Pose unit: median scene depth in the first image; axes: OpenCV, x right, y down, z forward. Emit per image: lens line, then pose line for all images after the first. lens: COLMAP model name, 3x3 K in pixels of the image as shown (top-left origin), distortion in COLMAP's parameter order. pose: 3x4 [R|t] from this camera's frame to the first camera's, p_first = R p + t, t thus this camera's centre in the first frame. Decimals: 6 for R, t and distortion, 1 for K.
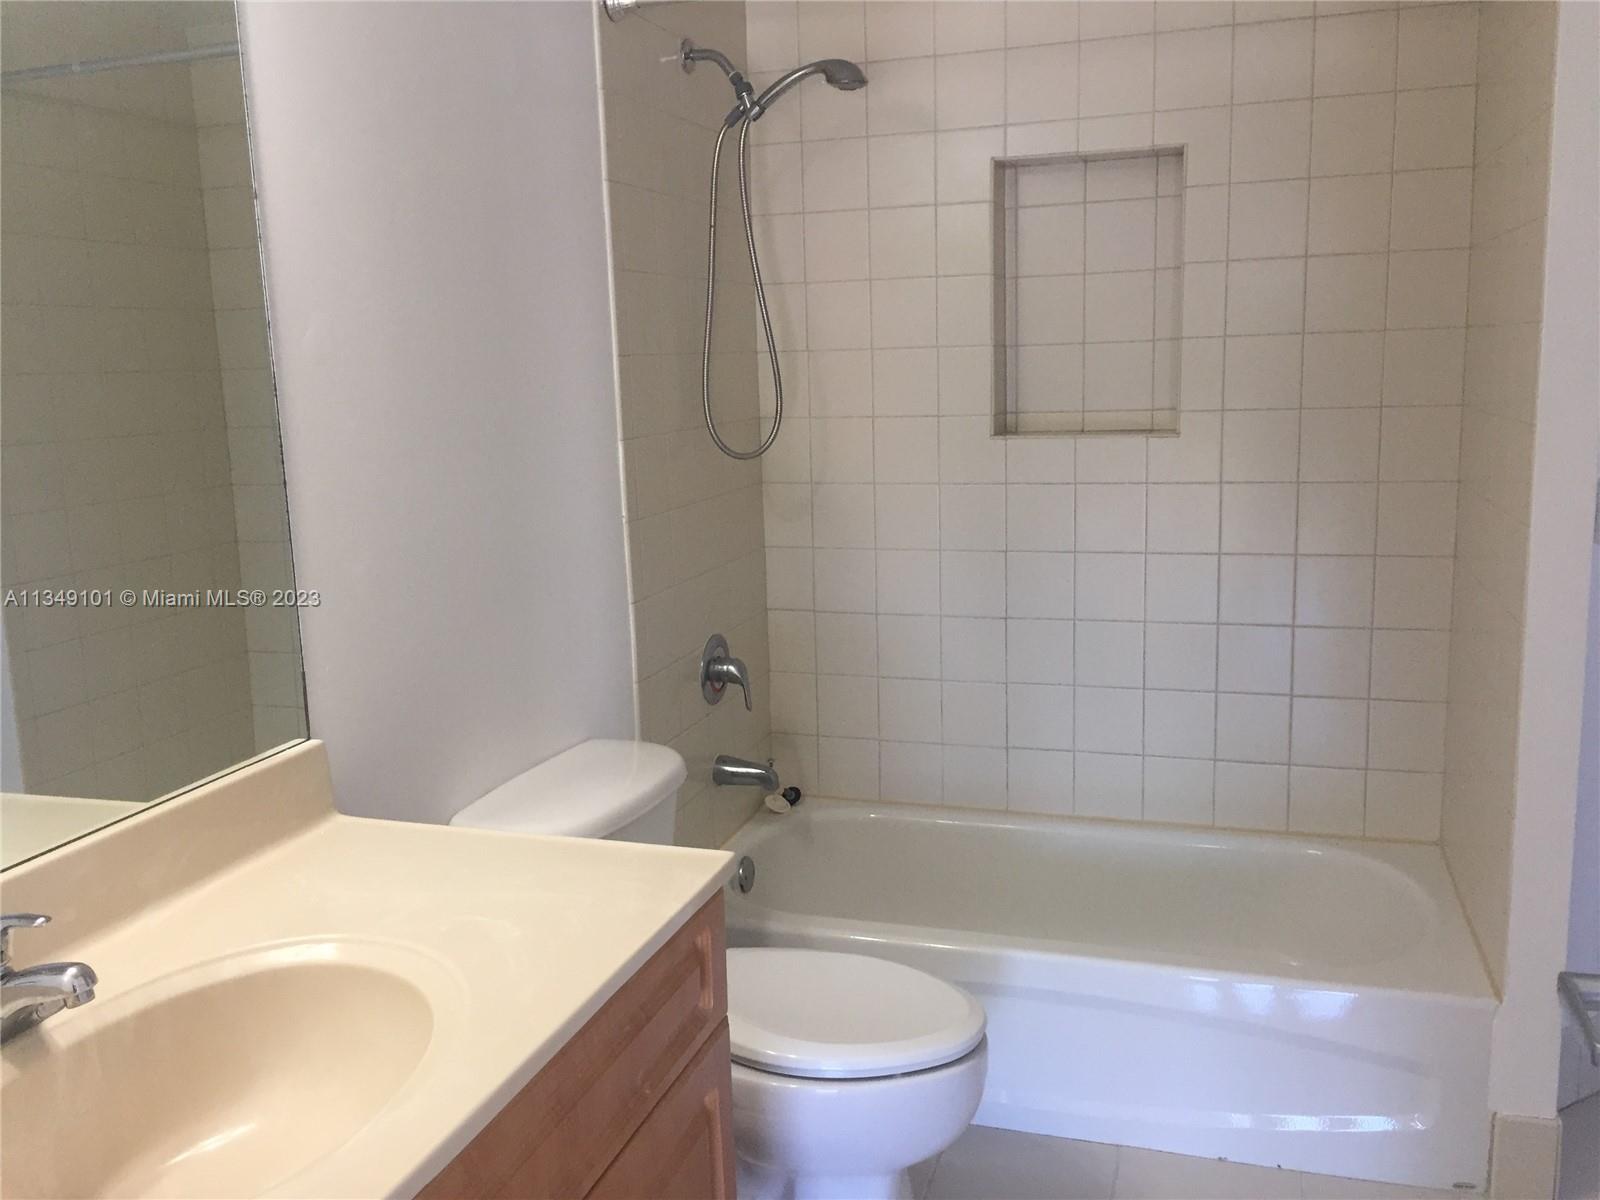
lens RADIAL K [[1361.1, 0, 790.9], [0, 1361.1, 599.1], [0, 0, 1]] dist [0.051992, -0.088835]
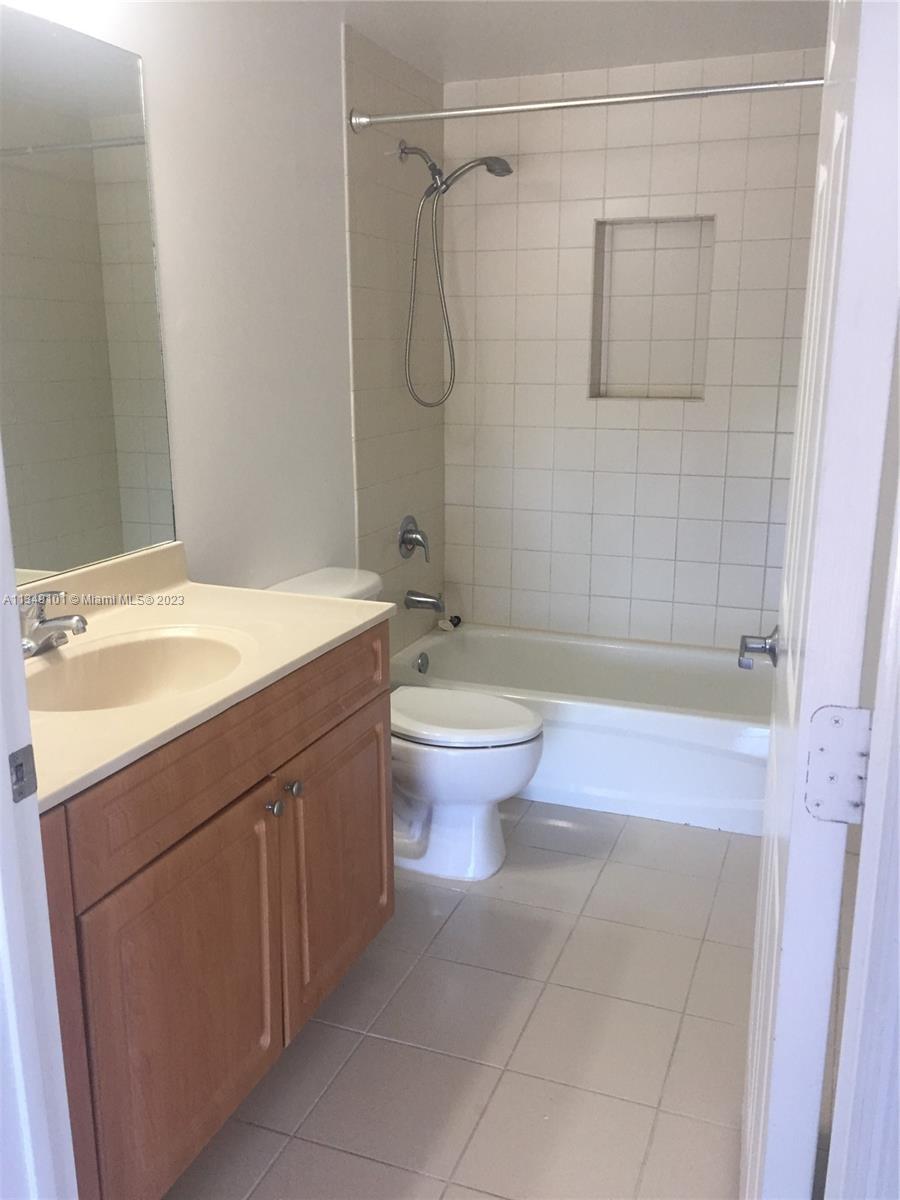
lens RADIAL K [[1020.8, 0, 450.0], [0, 1020.8, 600.0], [0, 0, 1]] dist [0.051992, -0.088835]
pose [[0.998239, 0.040466, -0.043366, 0.050322], [-0.037472, 0.996997, 0.067776, 0.042039], [0.045978, -0.066031, 0.996758, -0.220995]]
